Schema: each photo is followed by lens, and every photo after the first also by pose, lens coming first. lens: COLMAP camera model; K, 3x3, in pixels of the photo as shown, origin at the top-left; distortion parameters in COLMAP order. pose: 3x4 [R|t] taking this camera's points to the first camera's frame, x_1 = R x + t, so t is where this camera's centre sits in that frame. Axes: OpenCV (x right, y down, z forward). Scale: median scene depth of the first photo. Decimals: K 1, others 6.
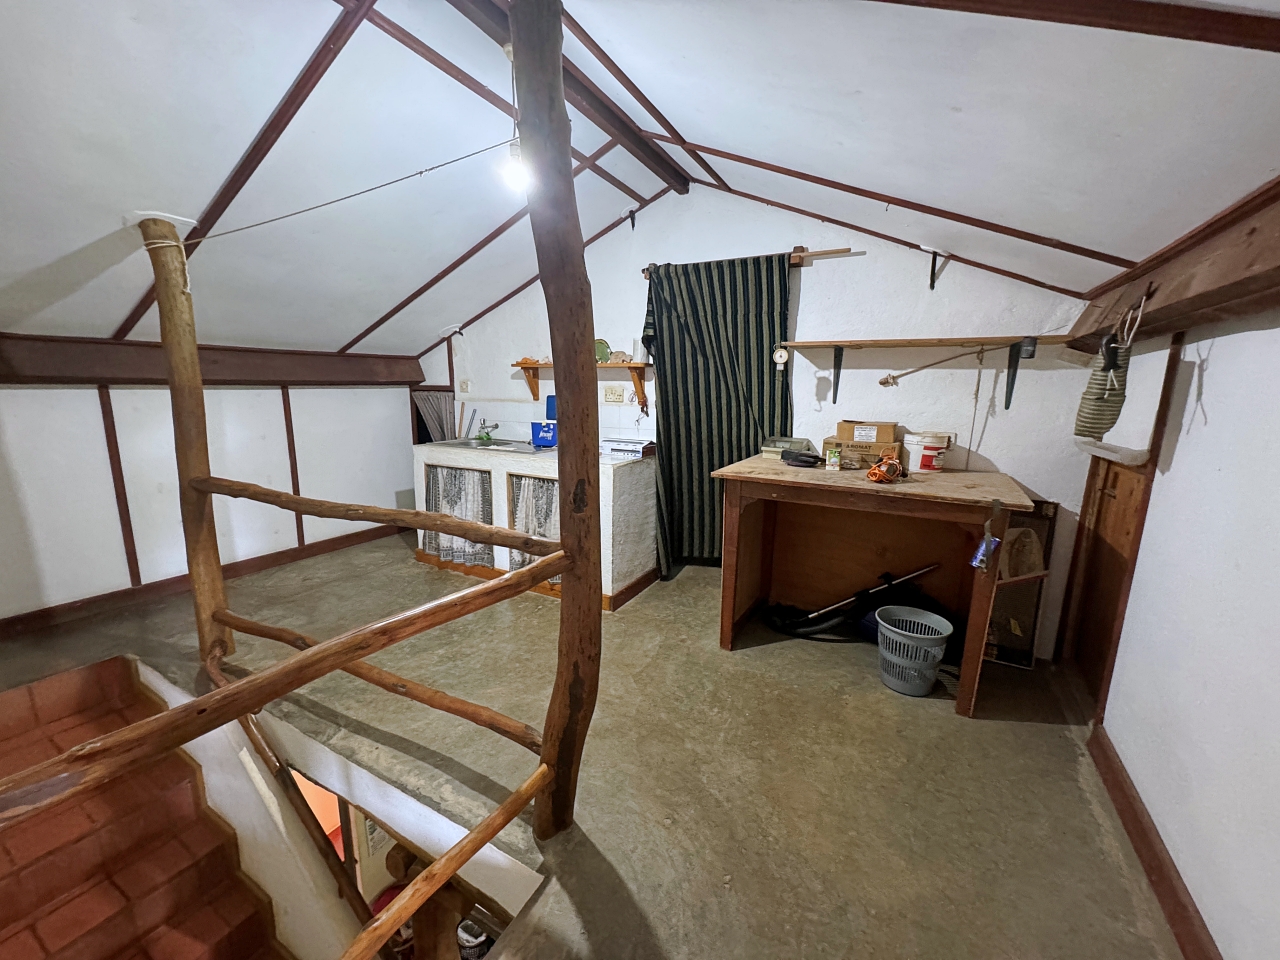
lens RADIAL K [[509.4, 0, 636.0], [0, 509.4, 474.7], [0, 0, 1]] dist [-0.006621, 0.001342]
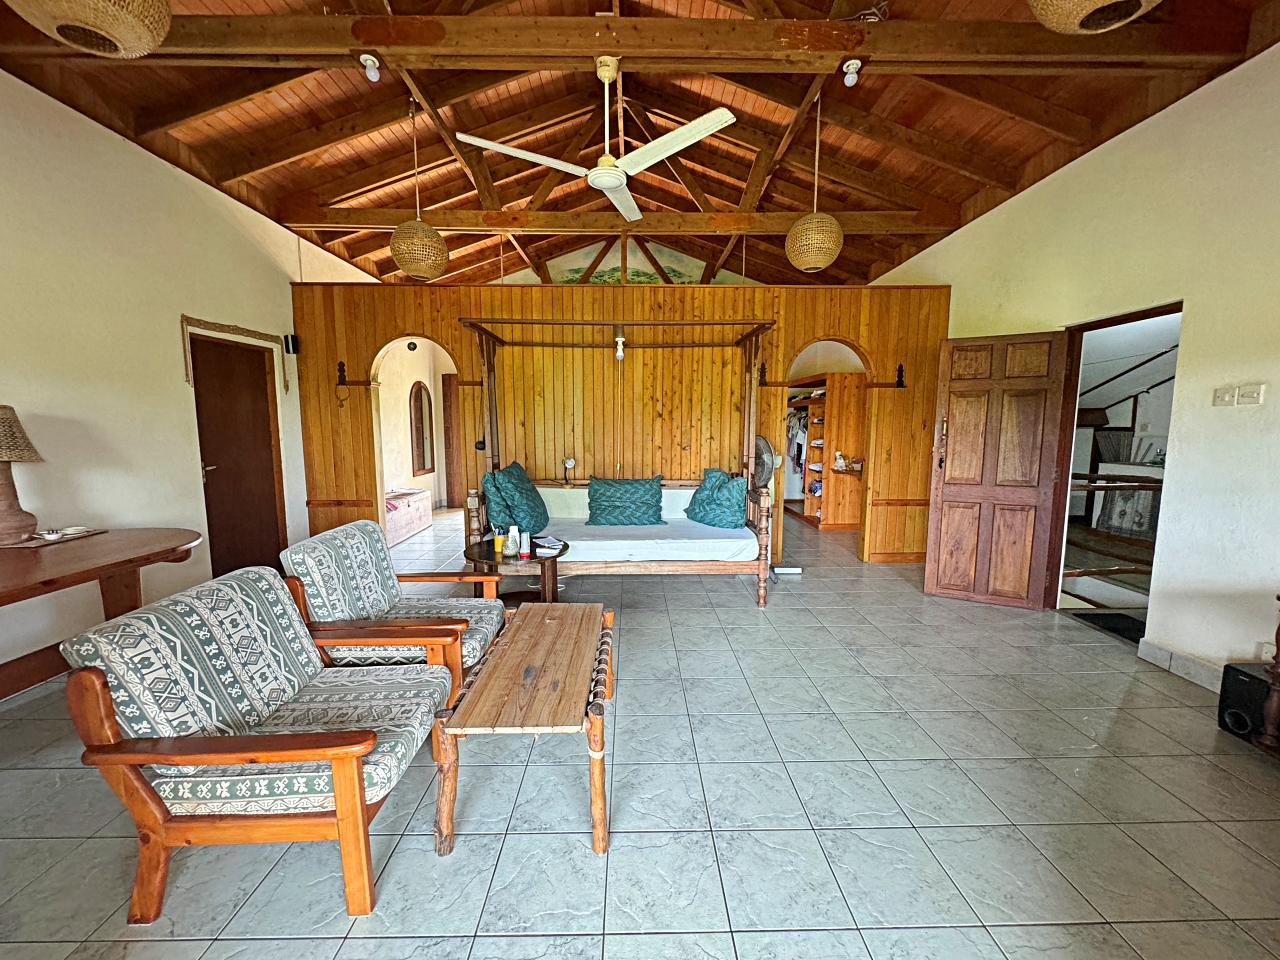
lens RADIAL K [[509.4, 0, 641.6], [0, 509.4, 480.4], [0, 0, 1]] dist [-0.006621, 0.001342]
pose [[0.492094, 0.084911, -0.866391, 0.225436], [-0.151600, 0.988383, 0.010761, 0.179863], [0.857240, 0.126049, 0.499250, -0.944516]]
